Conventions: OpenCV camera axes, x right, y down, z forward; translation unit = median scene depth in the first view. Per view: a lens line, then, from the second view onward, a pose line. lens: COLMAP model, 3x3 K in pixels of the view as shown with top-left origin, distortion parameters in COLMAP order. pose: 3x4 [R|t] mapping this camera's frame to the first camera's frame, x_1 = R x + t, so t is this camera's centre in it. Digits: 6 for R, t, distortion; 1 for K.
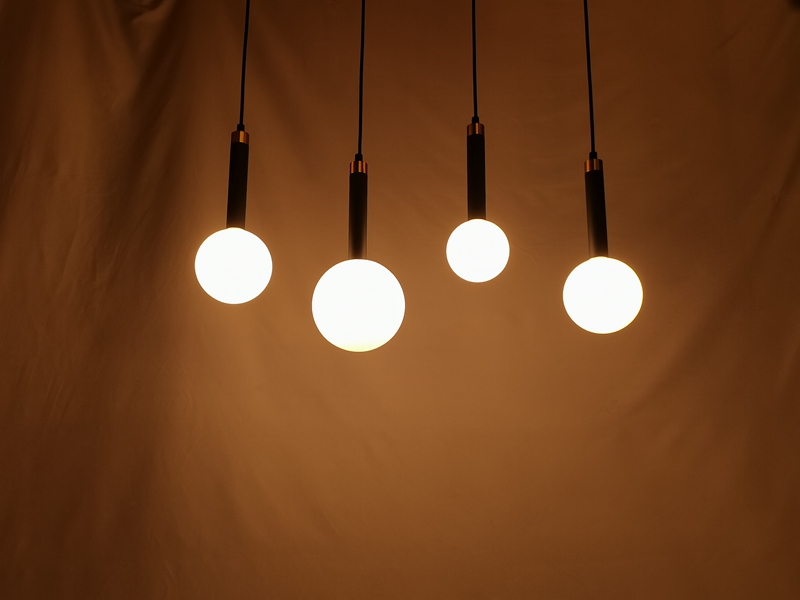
lens RADIAL K [[751.2, 0, 407.2], [0, 751.2, 299.6], [0, 0, 1]] dist [0.006574, 0.000988]
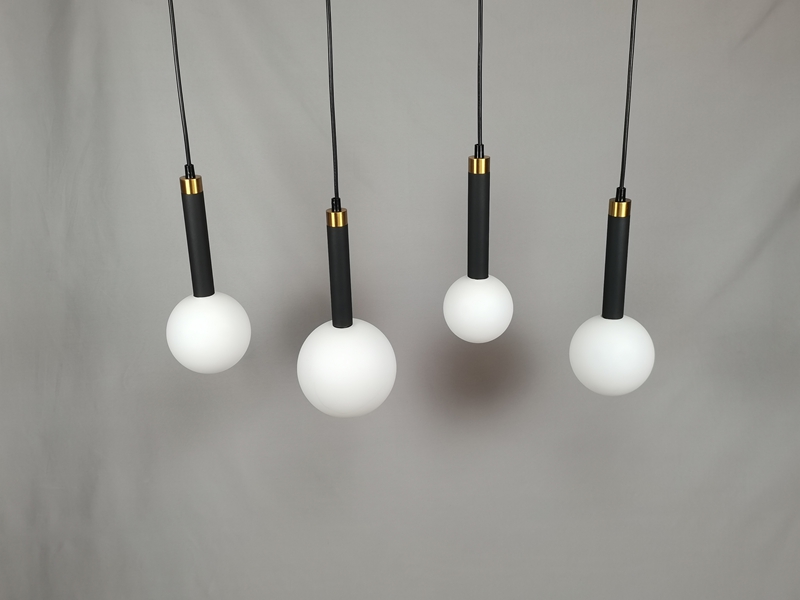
lens RADIAL K [[847.4, 0, 400.0], [0, 847.4, 300.0], [0, 0, 1]] dist [-0.174028, 0.558085]
pose [[0.999552, -0.019868, -0.022397, 0.023692], [0.028881, 0.836961, 0.546500, -0.600944], [0.007888, -0.546902, 0.837160, 0.165322]]
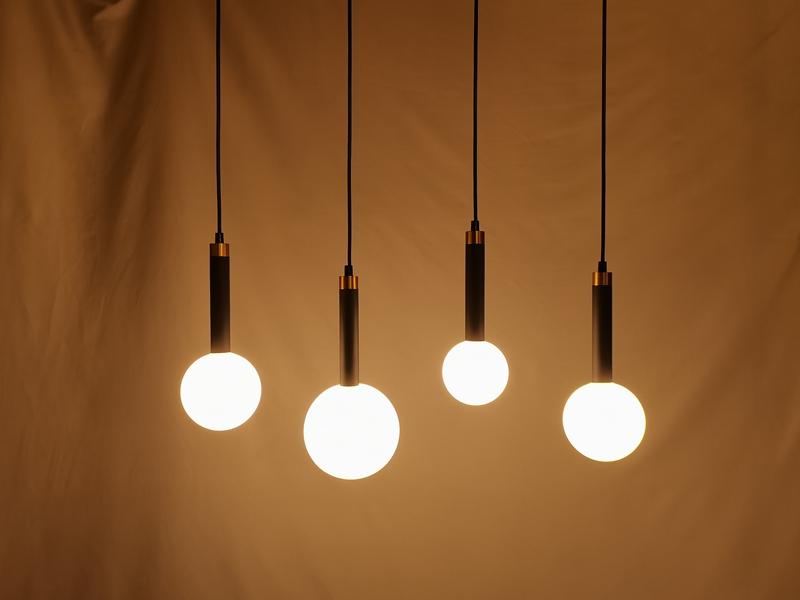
lens RADIAL K [[751.2, 0, 407.2], [0, 751.2, 299.6], [0, 0, 1]] dist [0.006574, 0.000988]
pose [[0.999890, -0.004533, -0.014119, 0.020647], [0.007877, 0.969046, 0.246754, -0.379247], [0.012564, -0.246838, 0.968975, 0.093160]]
